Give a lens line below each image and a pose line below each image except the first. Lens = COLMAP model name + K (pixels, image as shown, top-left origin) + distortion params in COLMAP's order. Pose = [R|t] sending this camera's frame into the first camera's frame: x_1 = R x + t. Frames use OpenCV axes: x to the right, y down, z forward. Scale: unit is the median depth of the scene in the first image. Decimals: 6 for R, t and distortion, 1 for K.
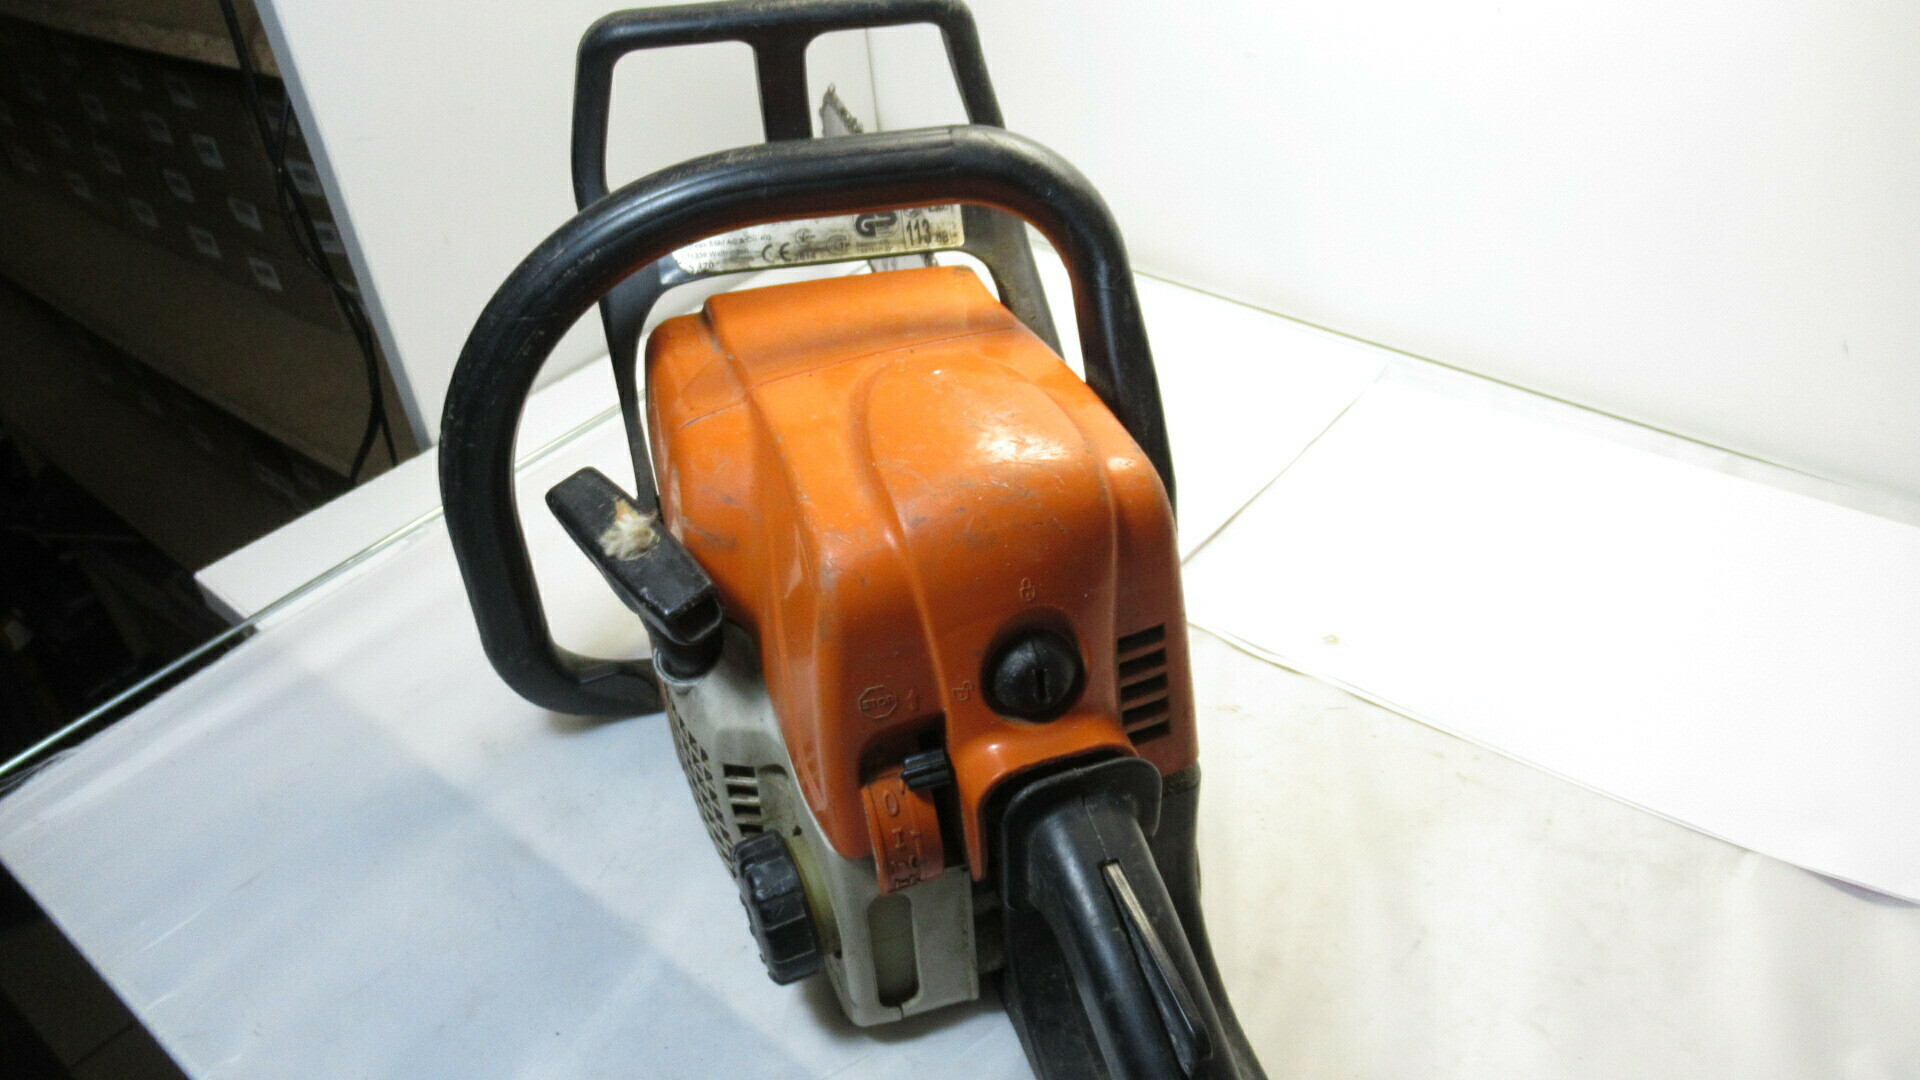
lens RADIAL K [[1511.1, 0, 960.0], [0, 1511.1, 540.0], [0, 0, 1]] dist [-0.000324, -0.004441]
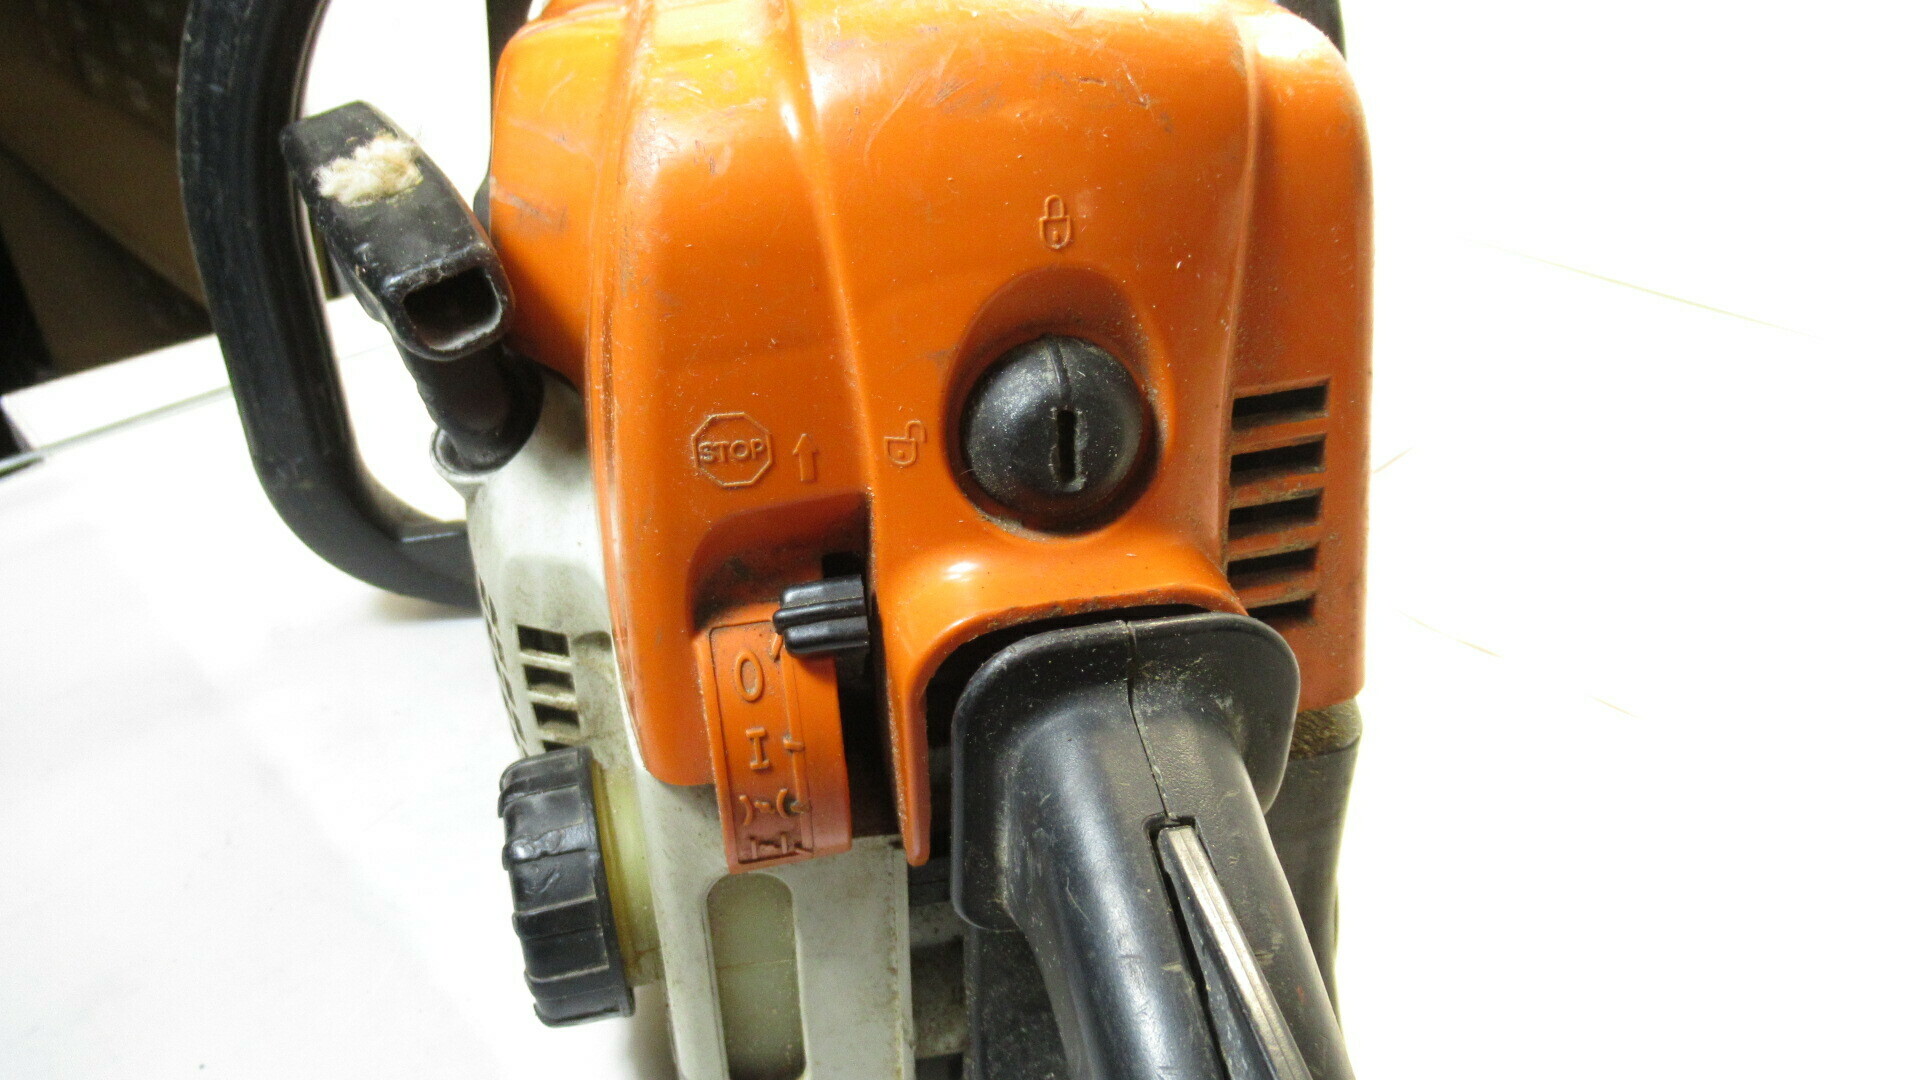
lens RADIAL K [[1424.1, 0, 960.0], [0, 1424.1, 540.0], [0, 0, 1]] dist [0.001361, 0.000287]
pose [[0.991381, 0.101288, -0.083099, 0.058473], [-0.108380, 0.990399, -0.085808, 0.162239], [0.073610, 0.094074, 0.992840, 0.528679]]
